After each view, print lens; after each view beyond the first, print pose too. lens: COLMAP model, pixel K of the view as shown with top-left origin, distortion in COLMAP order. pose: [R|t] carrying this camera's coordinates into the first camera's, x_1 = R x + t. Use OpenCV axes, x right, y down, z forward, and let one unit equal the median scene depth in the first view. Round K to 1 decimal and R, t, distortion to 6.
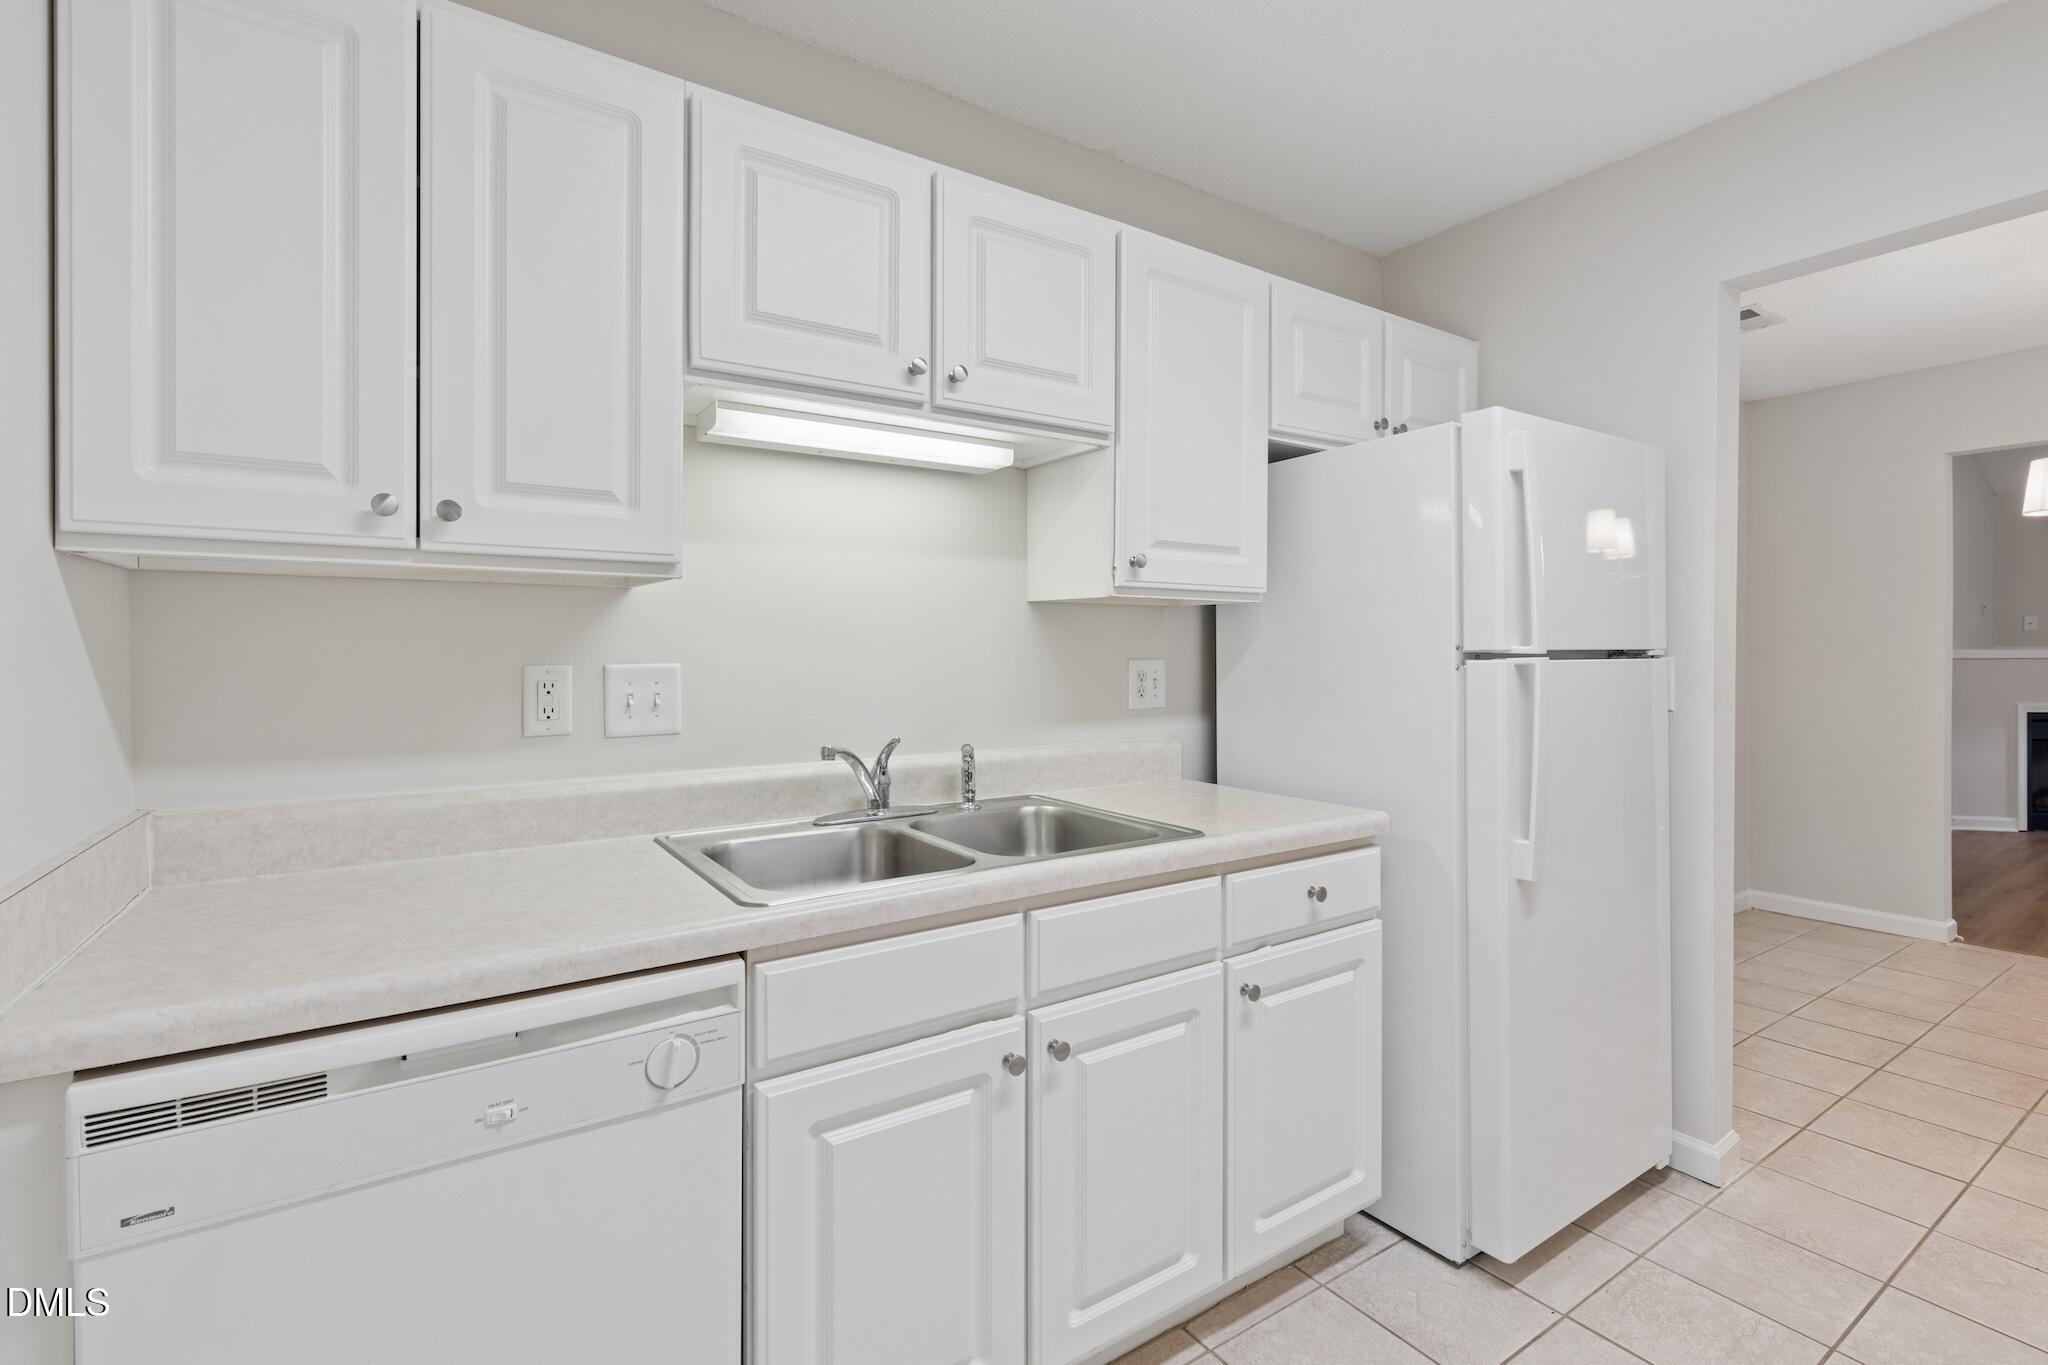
lens RADIAL K [[940.3, 0, 1016.0], [0, 940.3, 685.4], [0, 0, 1]] dist [0.000847, -0.000059]
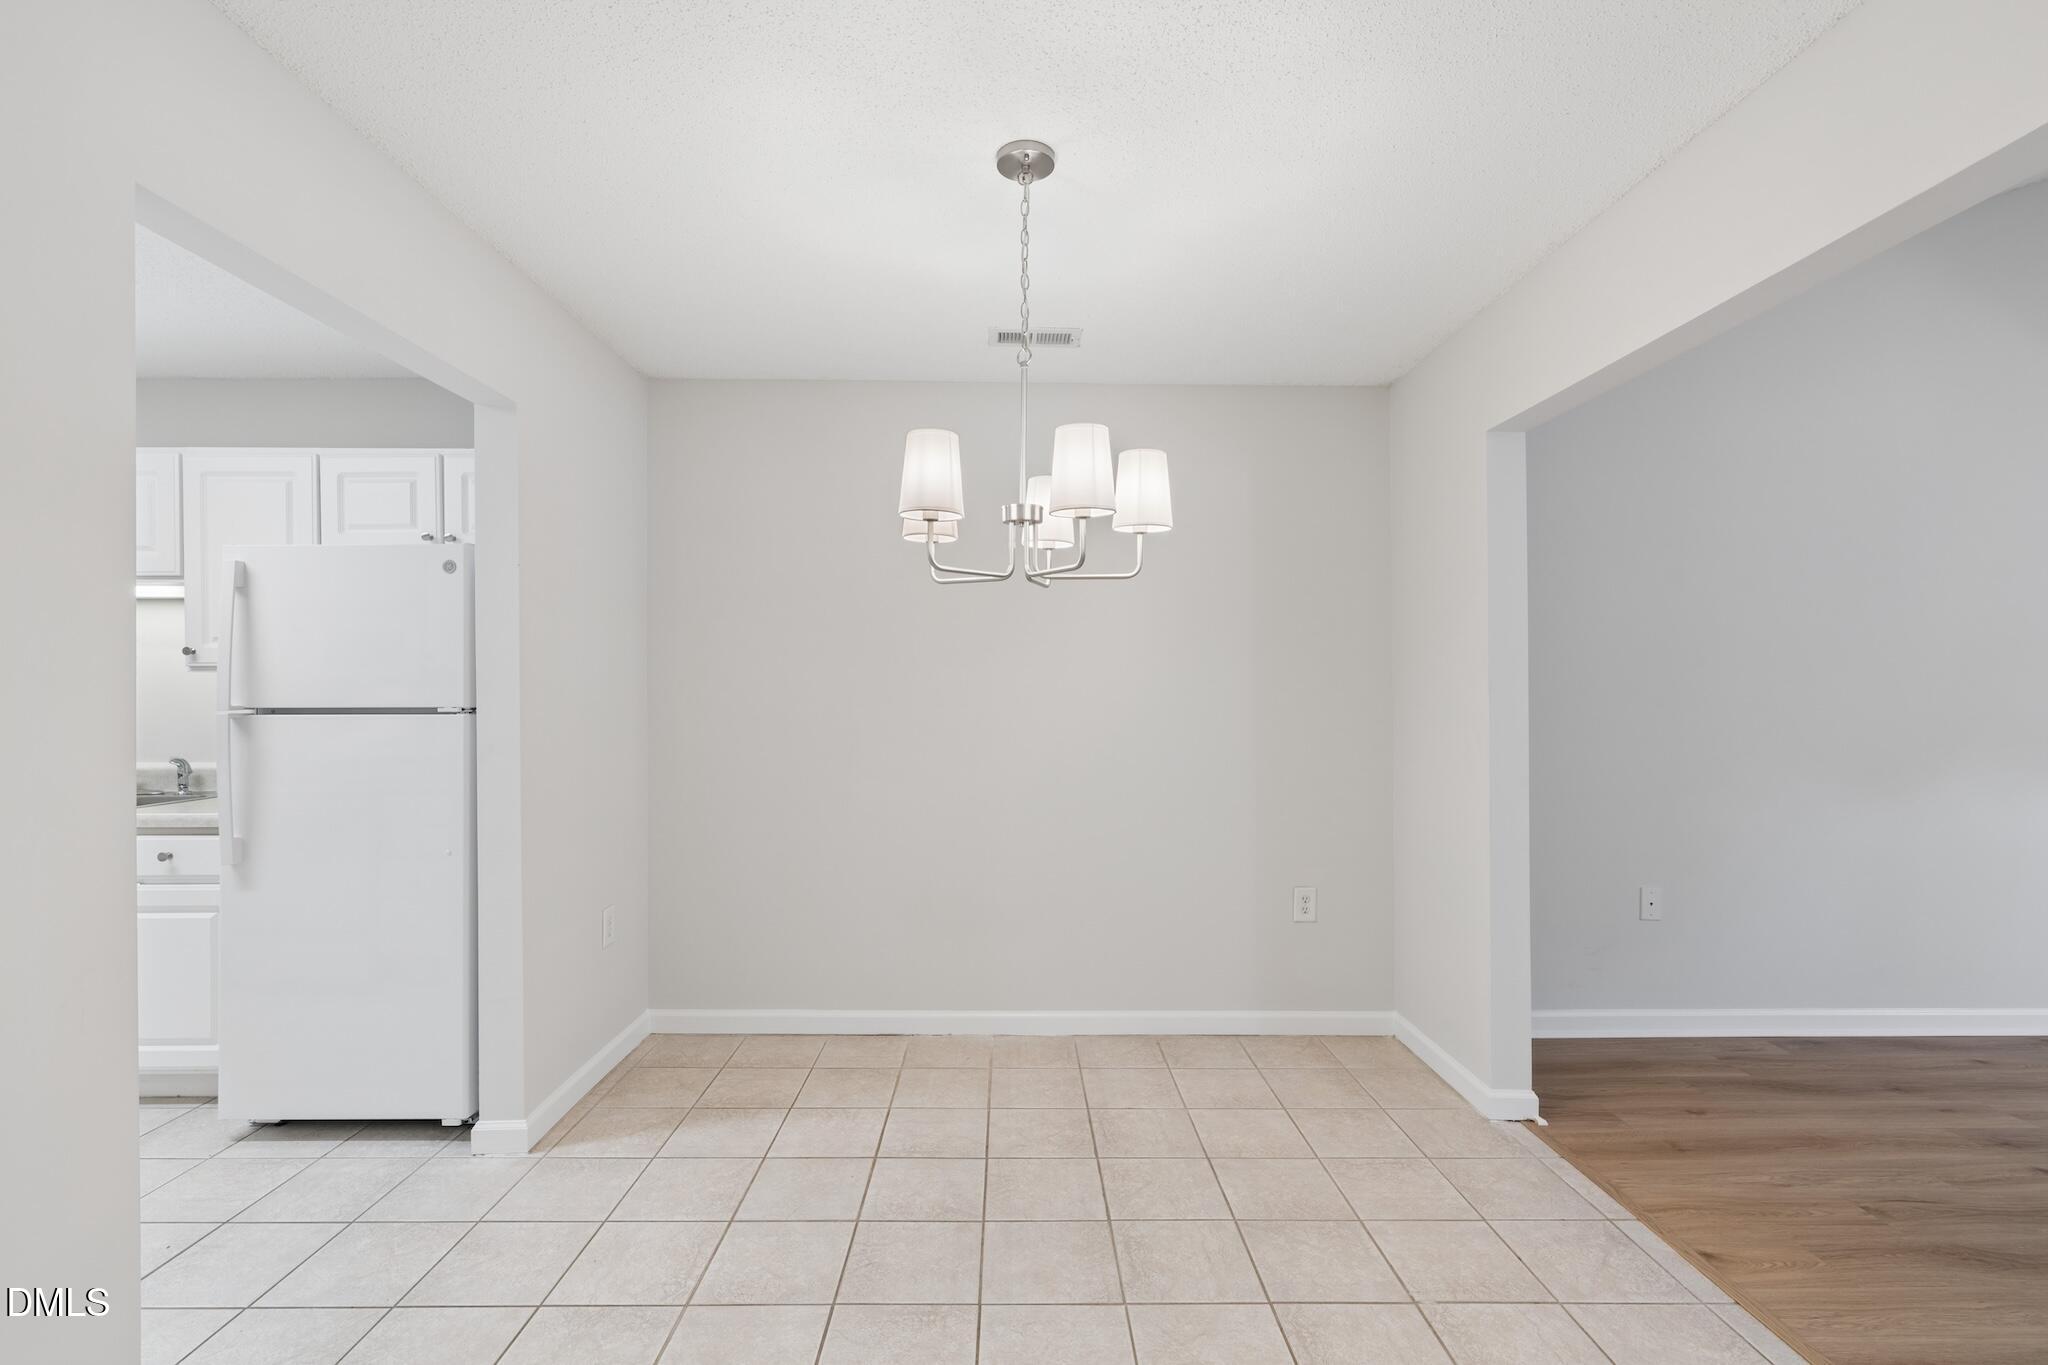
lens RADIAL K [[940.3, 0, 1028.6], [0, 940.3, 691.1], [0, 0, 1]] dist [0.000847, -0.000059]
pose [[0.803829, 0.004792, -0.594841, 2.067060], [-0.001863, 0.999983, 0.005539, -0.068188], [0.594858, -0.003344, 0.803824, 0.460535]]
